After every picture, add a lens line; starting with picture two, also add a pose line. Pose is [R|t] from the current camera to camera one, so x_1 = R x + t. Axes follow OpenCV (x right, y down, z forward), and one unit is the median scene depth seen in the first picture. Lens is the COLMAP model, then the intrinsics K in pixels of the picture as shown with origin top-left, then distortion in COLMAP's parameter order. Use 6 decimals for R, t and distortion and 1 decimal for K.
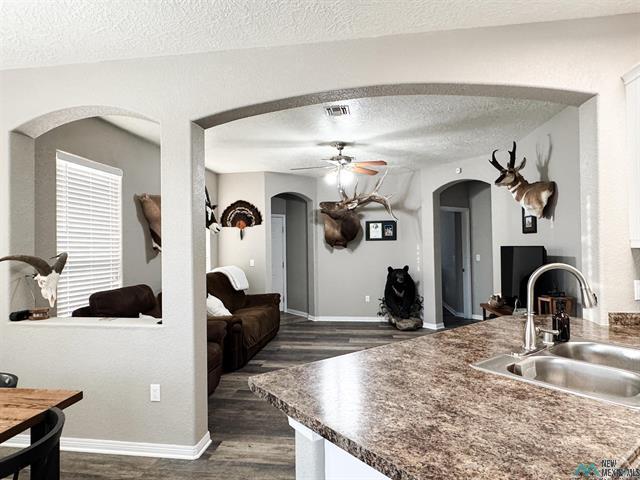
lens RADIAL K [[383.7, 0, 318.7], [0, 383.7, 242.0], [0, 0, 1]] dist [-0.005544, 0.002810]
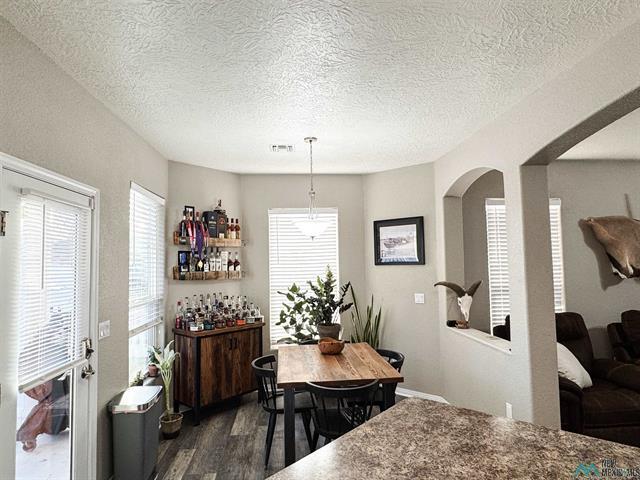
lens RADIAL K [[383.7, 0, 318.7], [0, 383.7, 242.0], [0, 0, 1]] dist [-0.005544, 0.002810]
pose [[0.216093, -0.045288, -0.975322, 0.225309], [0.024866, 0.998855, -0.040871, -0.028534], [0.976056, -0.015420, 0.216972, 0.083705]]
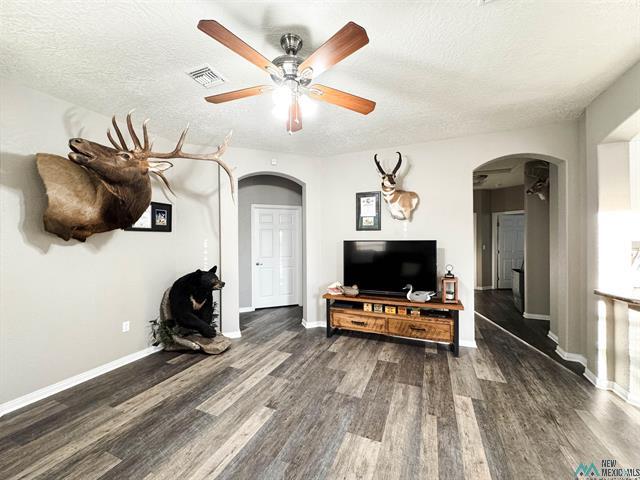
lens RADIAL K [[255.8, 0, 320.0], [0, 255.8, 240.0], [0, 0, 1]] dist [-0.000214, -0.000012]
pose [[0.263448, 0.012640, 0.964591, -0.199211], [-0.011739, 0.999882, -0.009896, 0.012819], [-0.964602, -0.008717, 0.263565, 0.651032]]
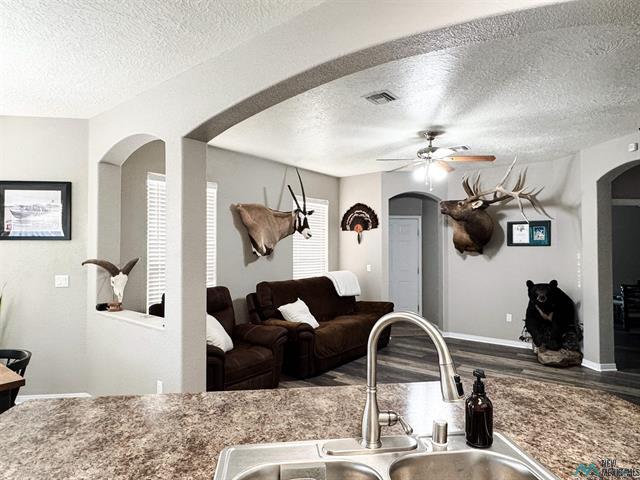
lens RADIAL K [[383.7, 0, 318.7], [0, 383.7, 242.0], [0, 0, 1]] dist [-0.005544, 0.002810]
pose [[0.863689, 0.006091, -0.503989, 0.202740], [-0.005459, 0.999981, 0.002729, -0.012858], [0.503996, 0.000395, 0.863706, 0.109571]]
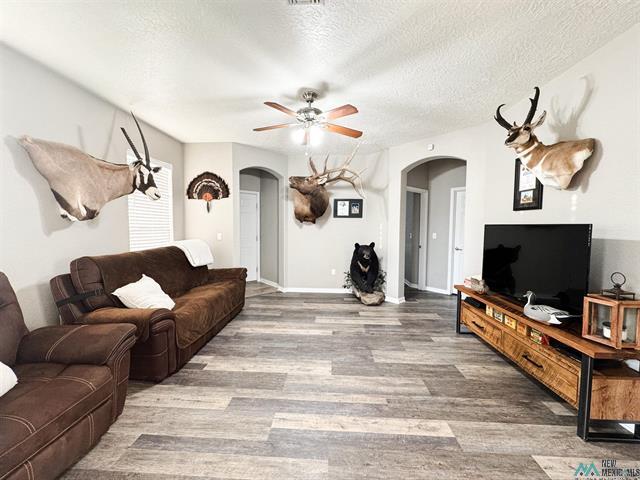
lens RADIAL K [[255.8, 0, 320.0], [0, 255.8, 240.0], [0, 0, 1]] dist [-0.000214, -0.000012]
pose [[0.995811, 0.018923, 0.089460, 0.026090], [-0.025231, 0.997234, 0.069915, 0.011056], [-0.087889, -0.071879, 0.993534, 0.324105]]
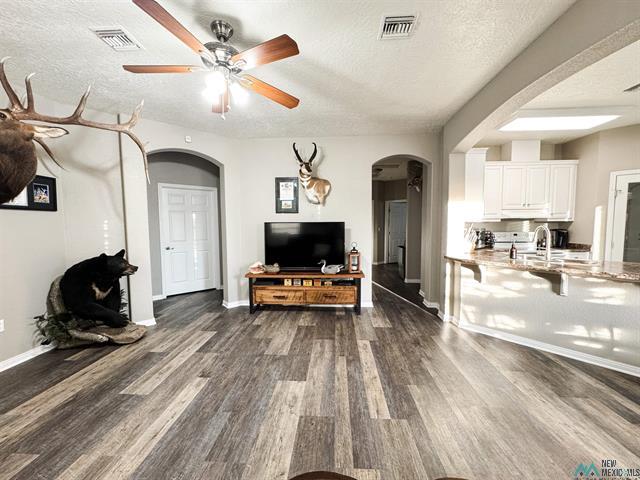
lens RADIAL K [[255.8, 0, 320.0], [0, 255.8, 240.0], [0, 0, 1]] dist [-0.000214, -0.000012]
pose [[-0.076685, -0.046190, 0.995985, -0.247672], [-0.006203, 0.998929, 0.045849, 0.020787], [-0.997036, -0.002662, -0.076889, 0.665832]]
